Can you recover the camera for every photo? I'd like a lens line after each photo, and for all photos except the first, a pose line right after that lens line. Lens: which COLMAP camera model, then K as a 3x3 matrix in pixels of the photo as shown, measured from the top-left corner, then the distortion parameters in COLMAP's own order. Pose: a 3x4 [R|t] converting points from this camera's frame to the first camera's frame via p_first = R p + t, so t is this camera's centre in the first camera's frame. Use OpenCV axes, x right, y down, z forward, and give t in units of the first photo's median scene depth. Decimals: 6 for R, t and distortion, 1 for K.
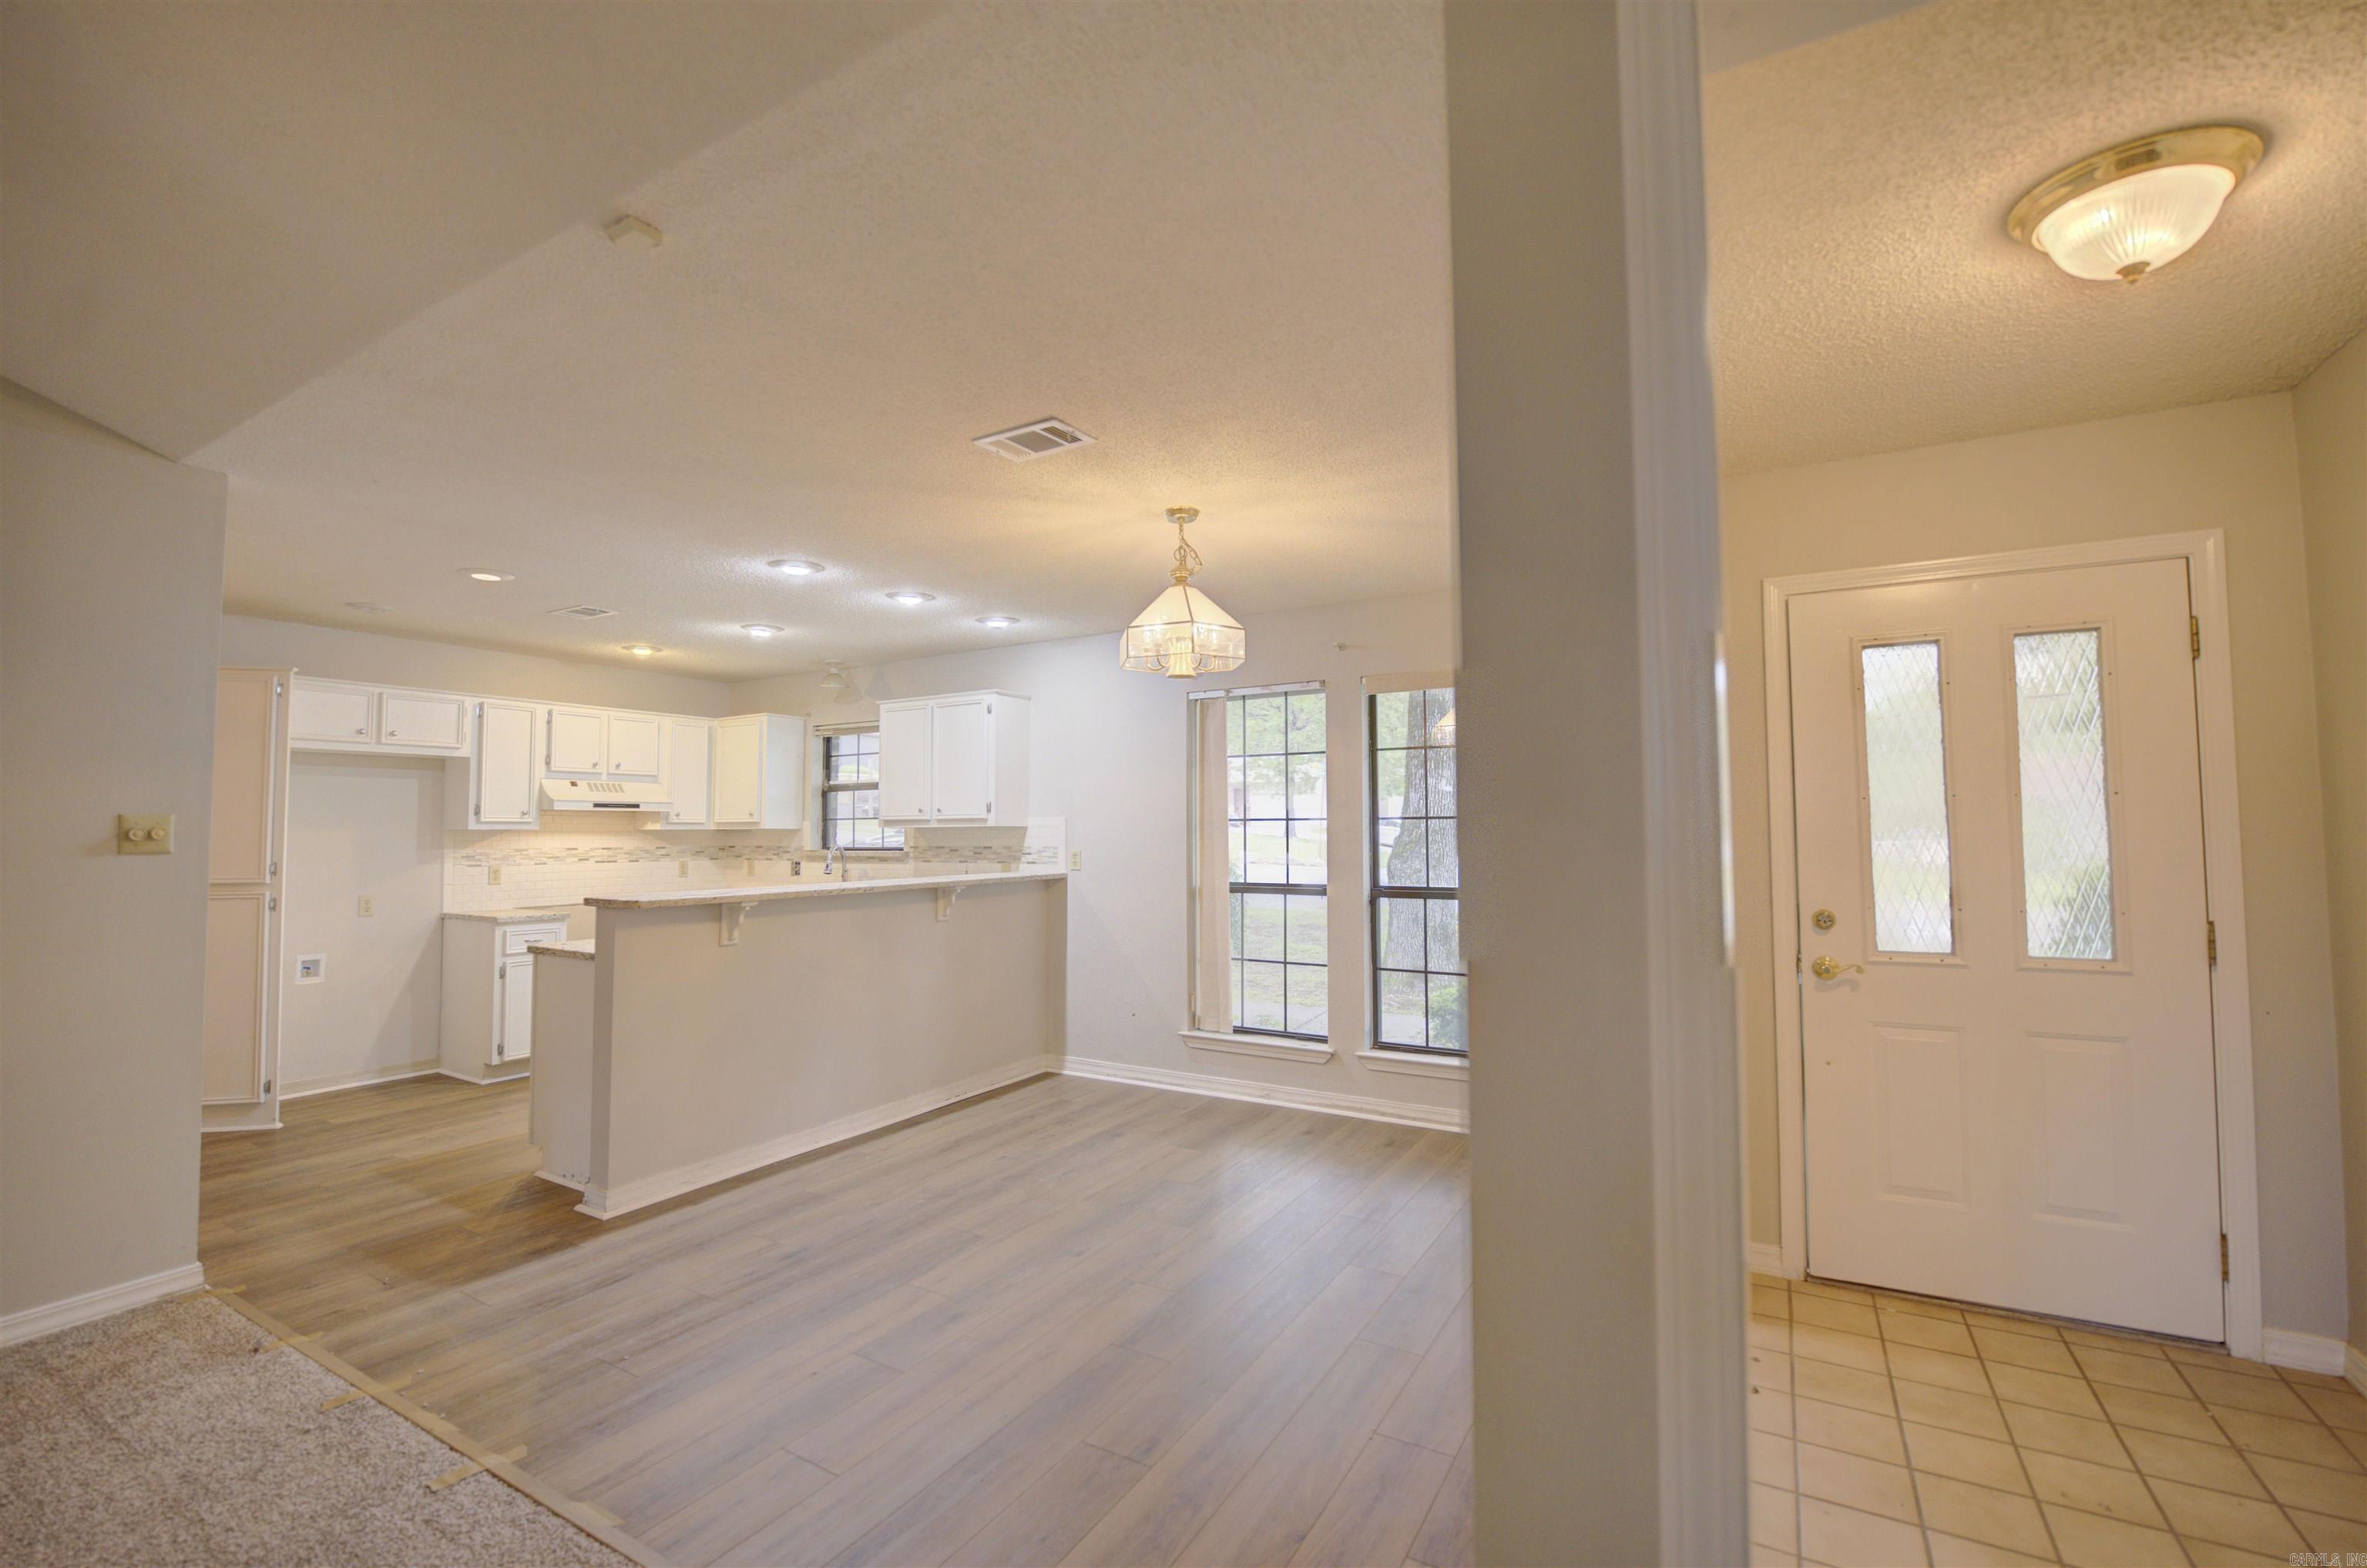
lens RADIAL K [[1000.8, 0, 1168.3], [0, 1000.8, 777.0], [0, 0, 1]] dist [-0.021476, -0.000177]
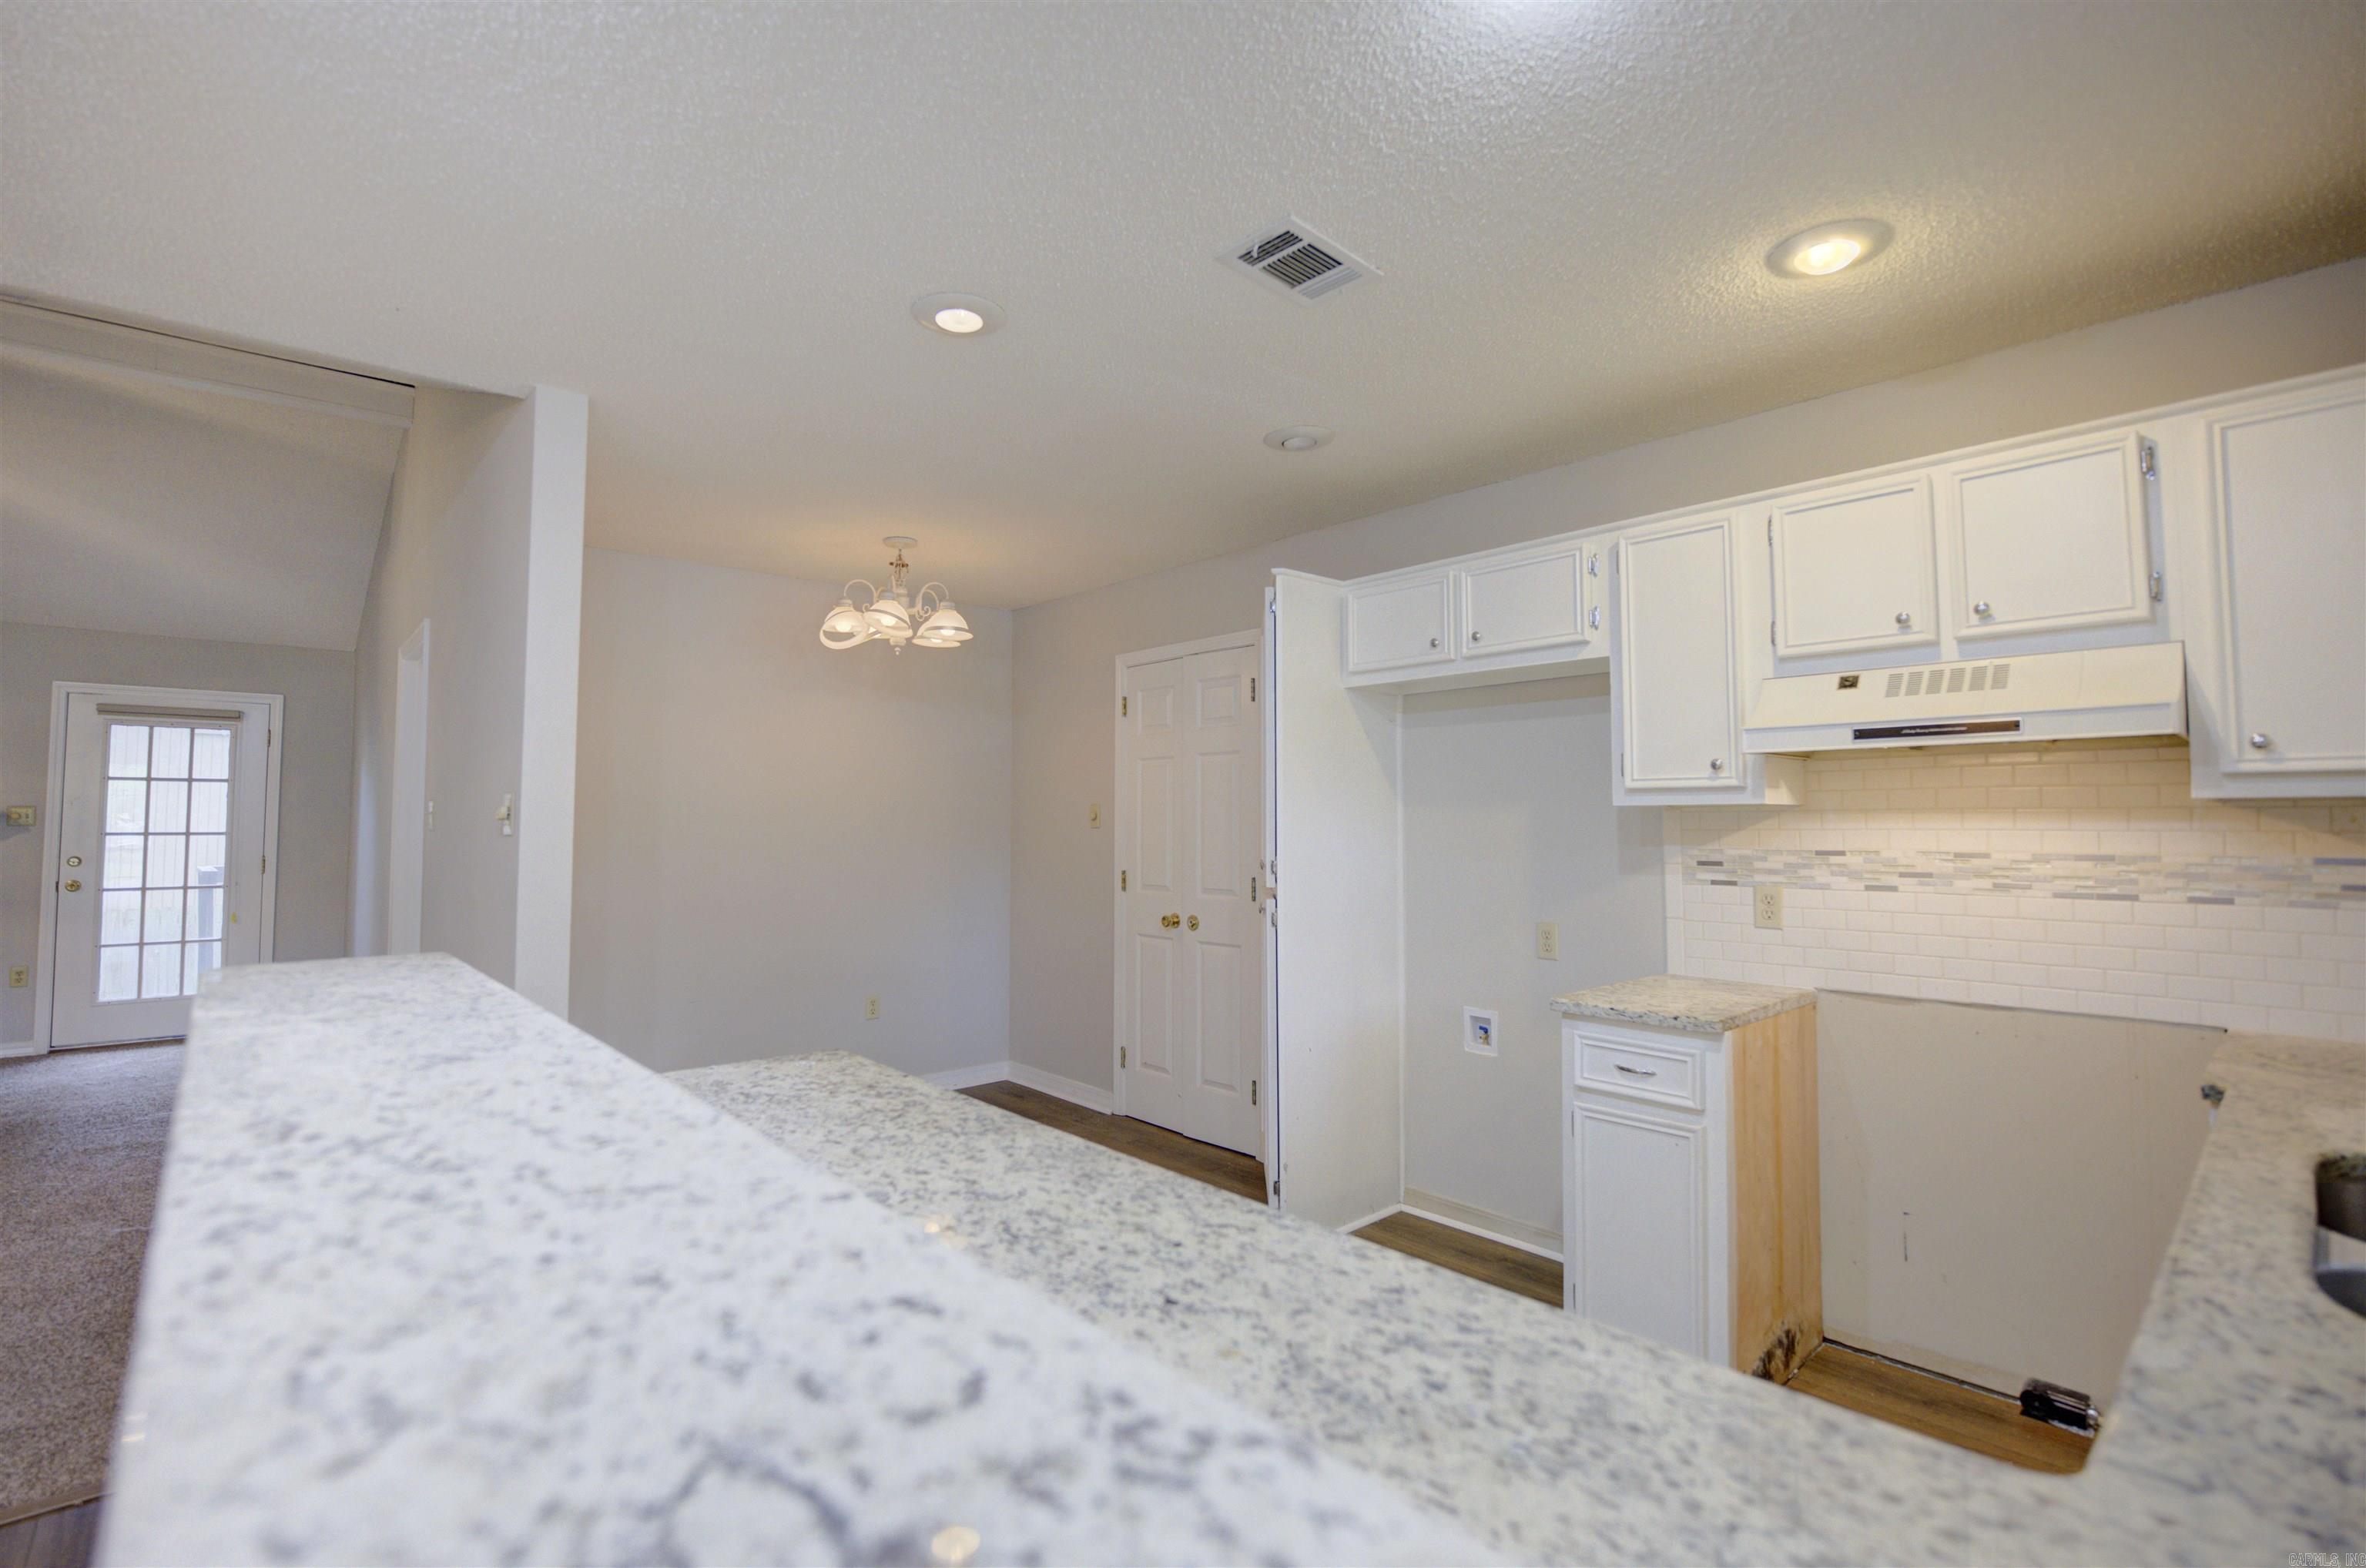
lens RADIAL K [[1060.2, 0, 1178.1], [0, 1060.2, 761.8], [0, 0, 1]] dist [-0.023853, -0.000004]
pose [[-0.298312, -0.049641, -0.953177, -0.157168], [0.052380, 0.996290, -0.068279, 0.056647], [0.953030, -0.070295, -0.294605, 0.967895]]
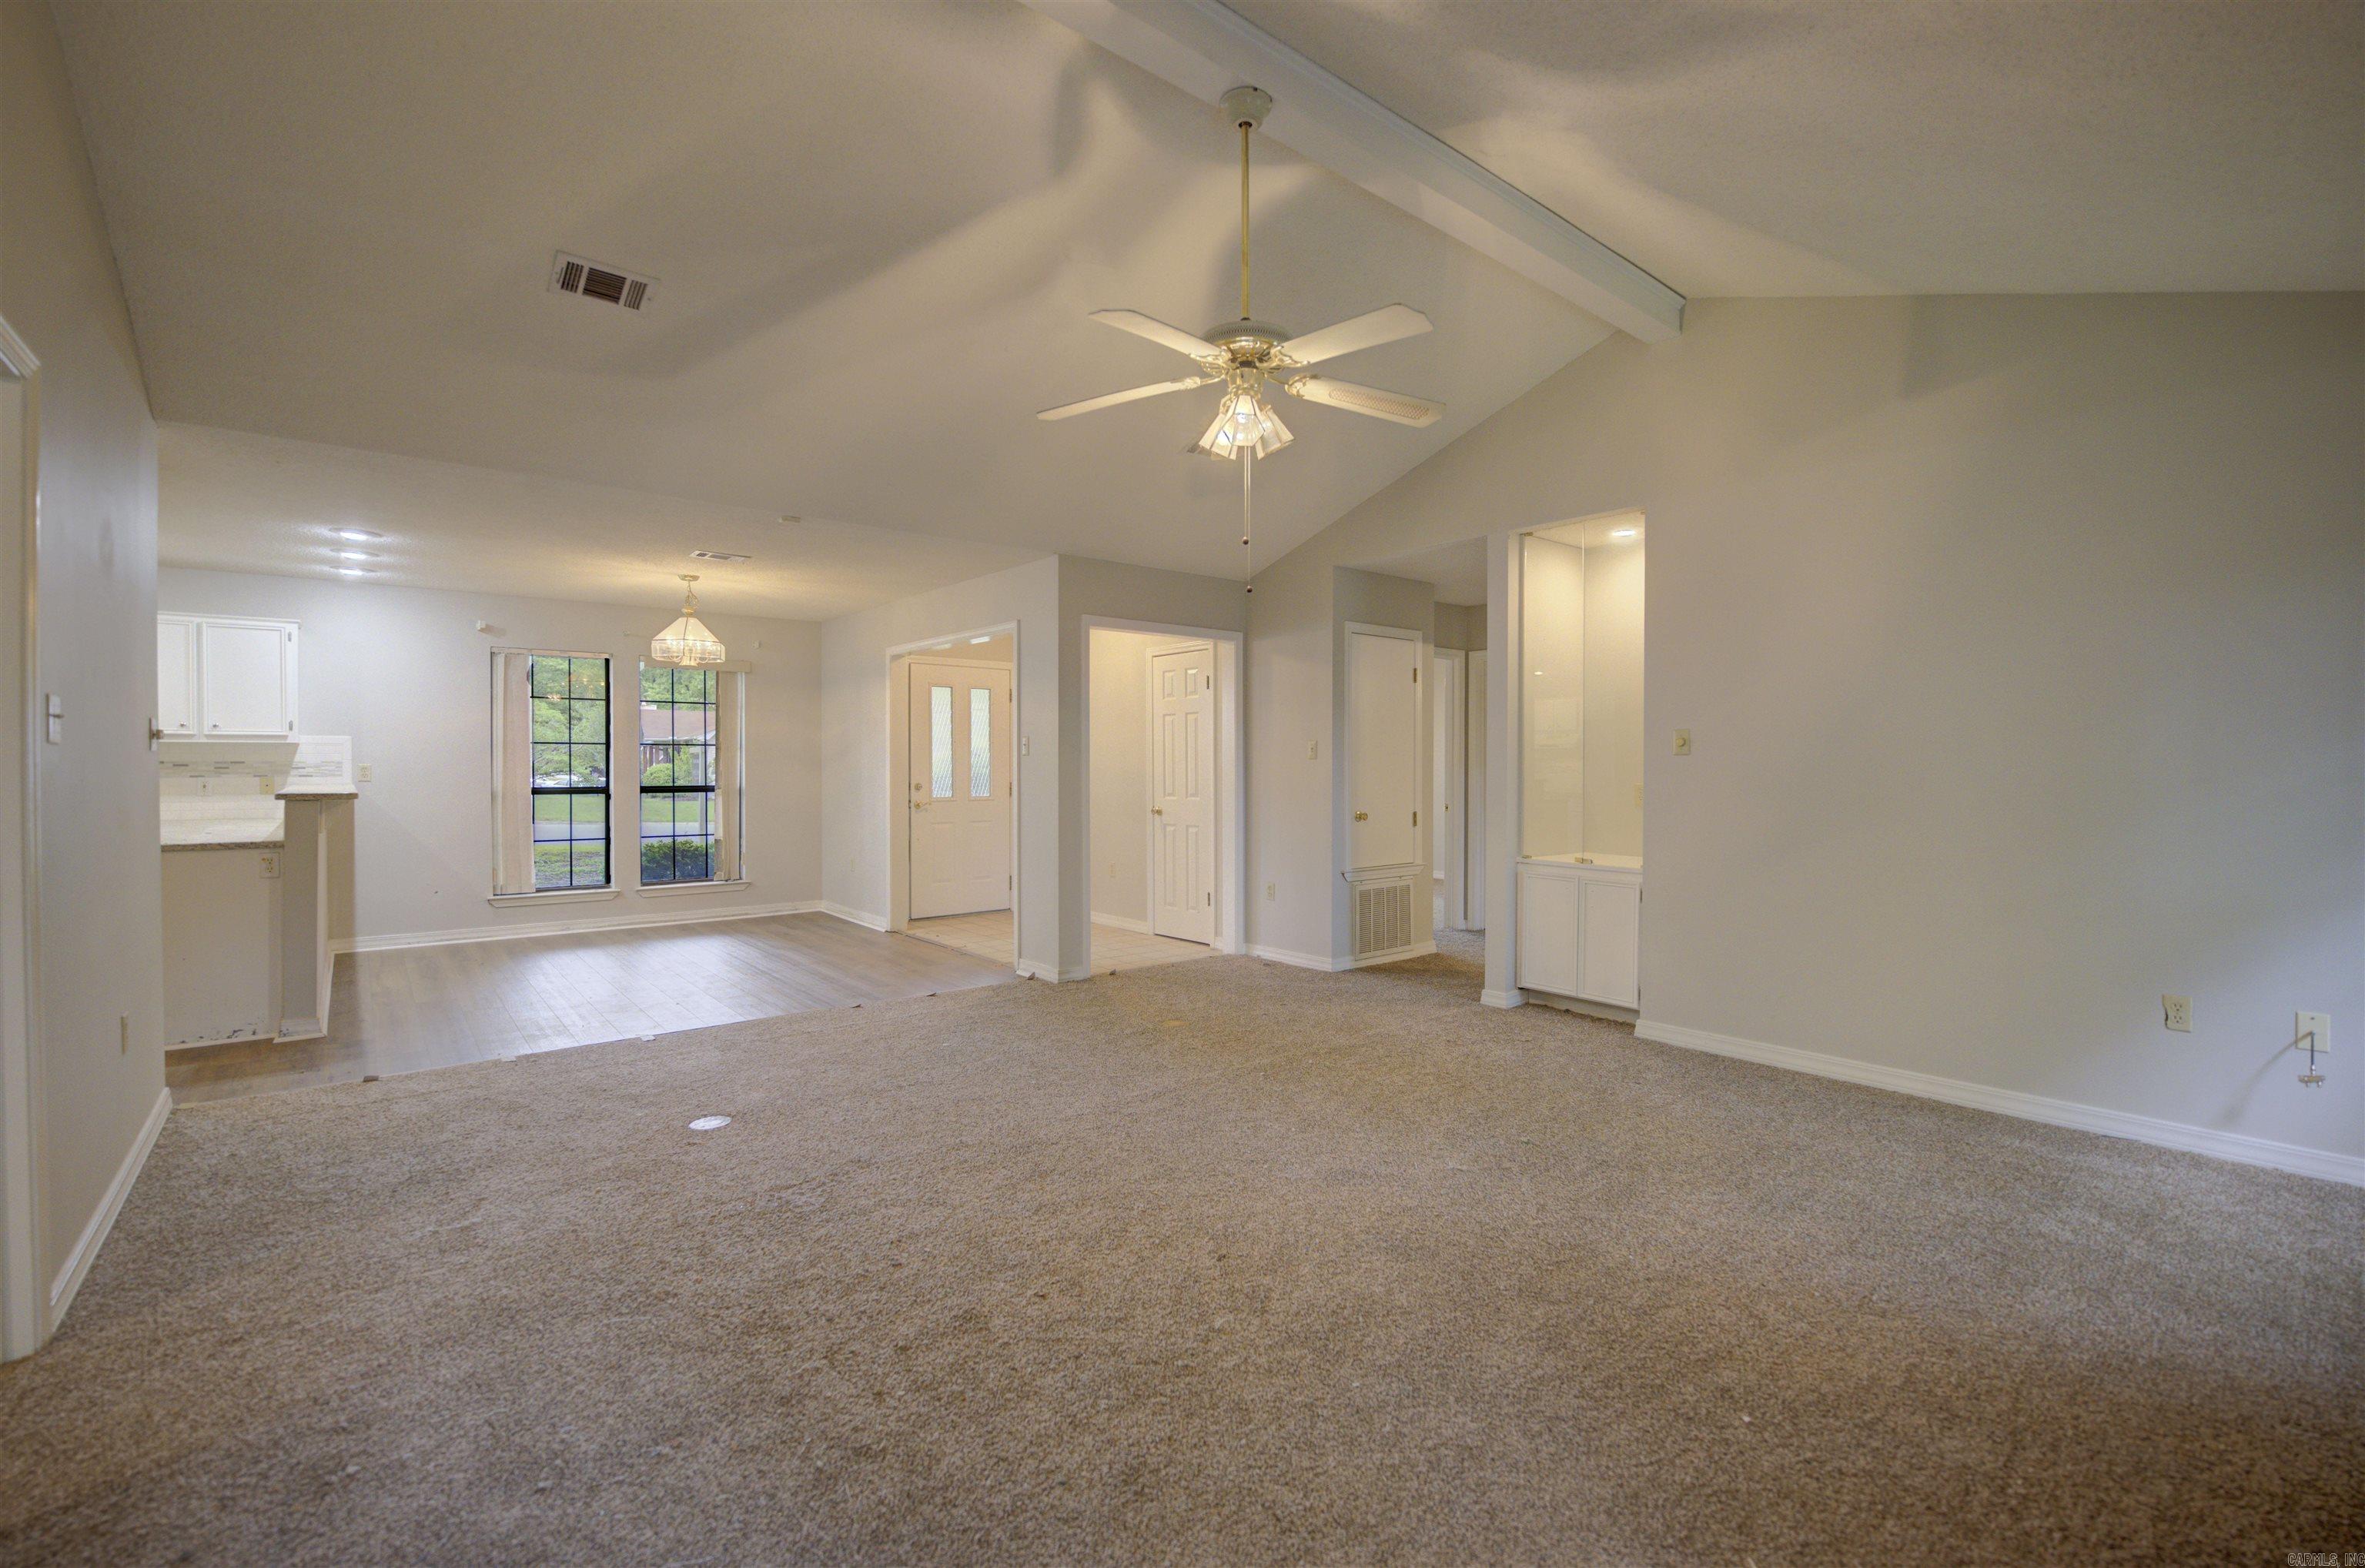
lens RADIAL K [[1025.0, 0, 1167.1], [0, 1025.0, 784.6], [0, 0, 1]] dist [-0.021266, 0.000476]
pose [[0.354263, -0.013385, 0.935050, -0.913556], [-0.055207, 0.997854, 0.035200, 0.002298], [-0.933515, -0.064091, 0.352764, -0.324717]]
